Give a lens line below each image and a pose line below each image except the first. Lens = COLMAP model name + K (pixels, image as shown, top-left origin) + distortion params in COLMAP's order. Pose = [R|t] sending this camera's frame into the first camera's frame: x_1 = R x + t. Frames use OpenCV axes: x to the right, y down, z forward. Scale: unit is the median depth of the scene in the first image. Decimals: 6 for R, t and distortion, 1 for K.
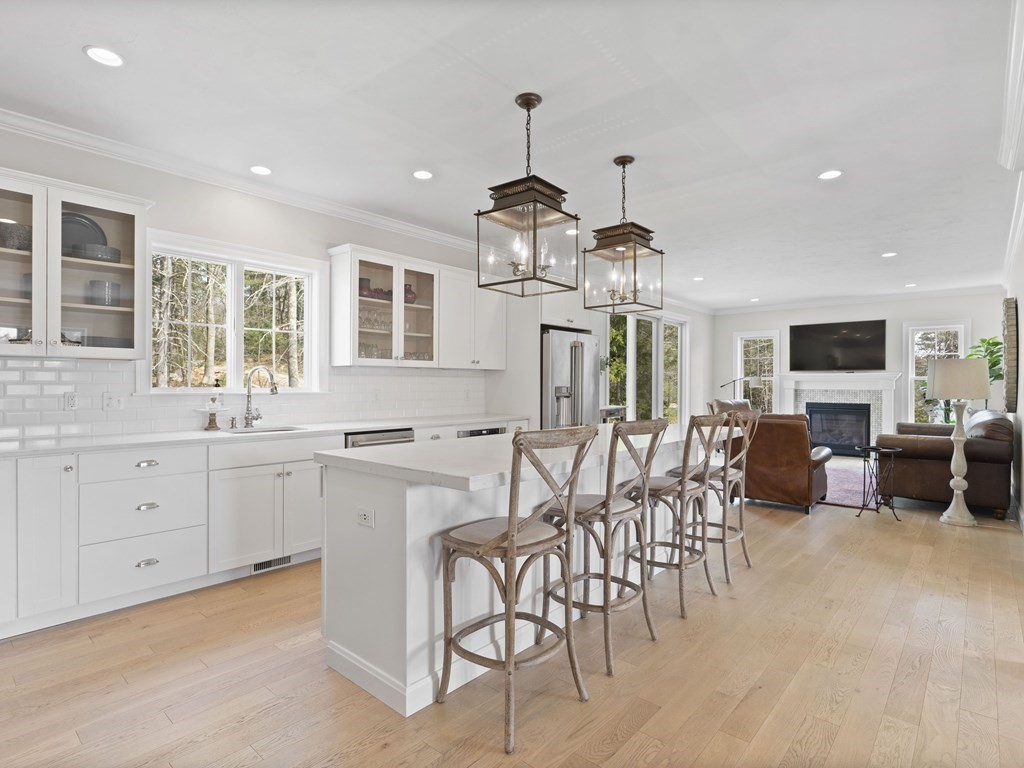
lens RADIAL K [[523.2, 0, 511.8], [0, 523.2, 387.5], [0, 0, 1]] dist [-0.001523, -0.000301]
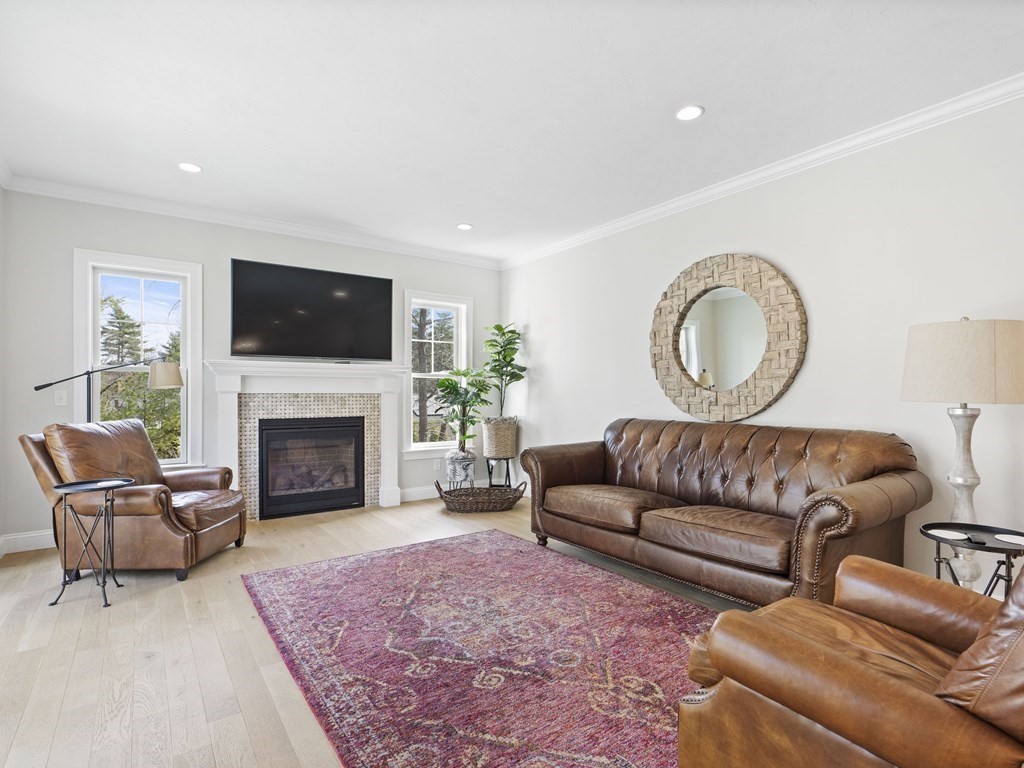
lens RADIAL K [[523.2, 0, 511.8], [0, 523.2, 387.5], [0, 0, 1]] dist [-0.001523, -0.000301]
pose [[0.227972, 0.005607, 0.973652, 0.138454], [0.006778, 0.999950, -0.007346, 0.003602], [-0.973644, 0.008274, 0.227923, 0.686930]]
